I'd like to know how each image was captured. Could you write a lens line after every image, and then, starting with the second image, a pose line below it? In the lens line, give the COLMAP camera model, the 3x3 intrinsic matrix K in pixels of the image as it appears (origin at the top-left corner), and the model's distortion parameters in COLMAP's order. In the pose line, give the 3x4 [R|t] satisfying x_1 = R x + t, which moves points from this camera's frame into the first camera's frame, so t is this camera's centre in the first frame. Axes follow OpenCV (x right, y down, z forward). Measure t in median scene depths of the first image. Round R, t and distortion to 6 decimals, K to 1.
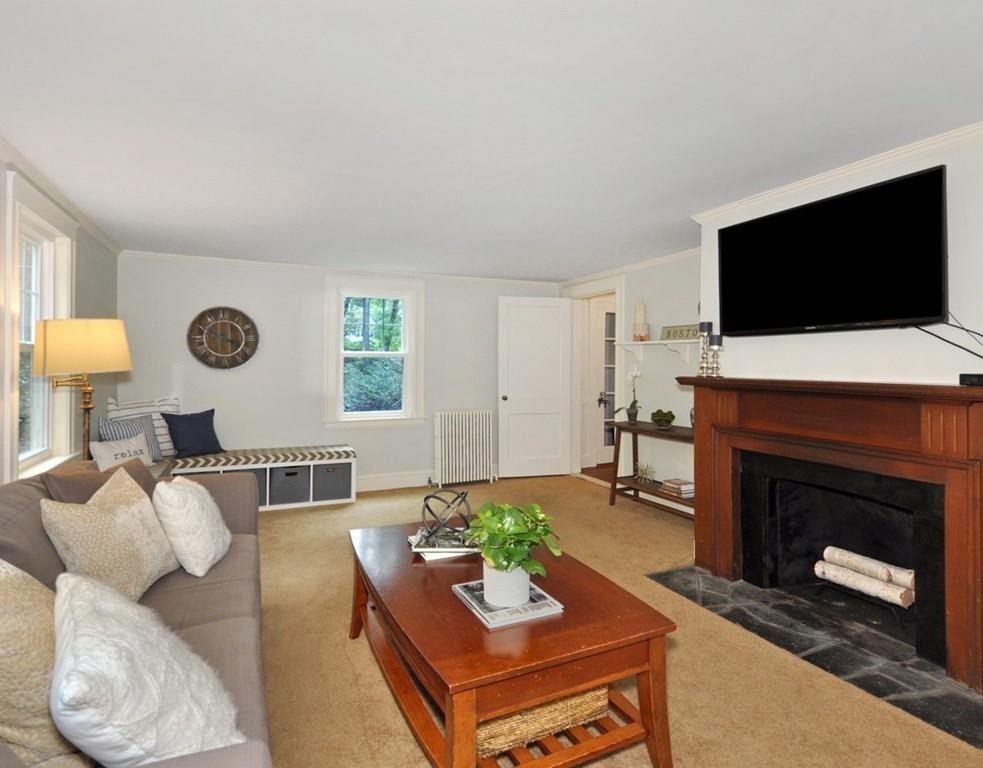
lens RADIAL K [[525.6, 0, 491.5], [0, 525.6, 384.0], [0, 0, 1]] dist [-0.001404, -0.000406]
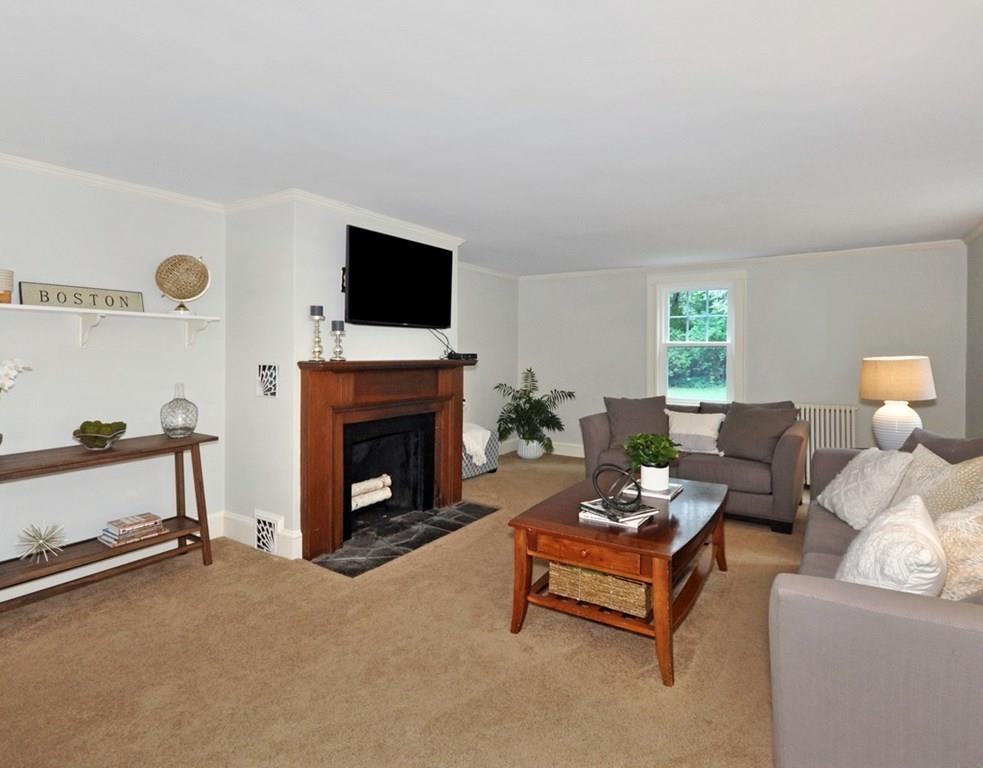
lens RADIAL K [[539.6, 0, 485.8], [0, 539.6, 349.4], [0, 0, 1]] dist [-0.016043, 0.000014]
pose [[-0.520504, -0.000711, 0.853859, -0.712657], [0.030559, 0.999344, 0.019460, -0.052643], [-0.853312, 0.036222, -0.520141, 1.435719]]
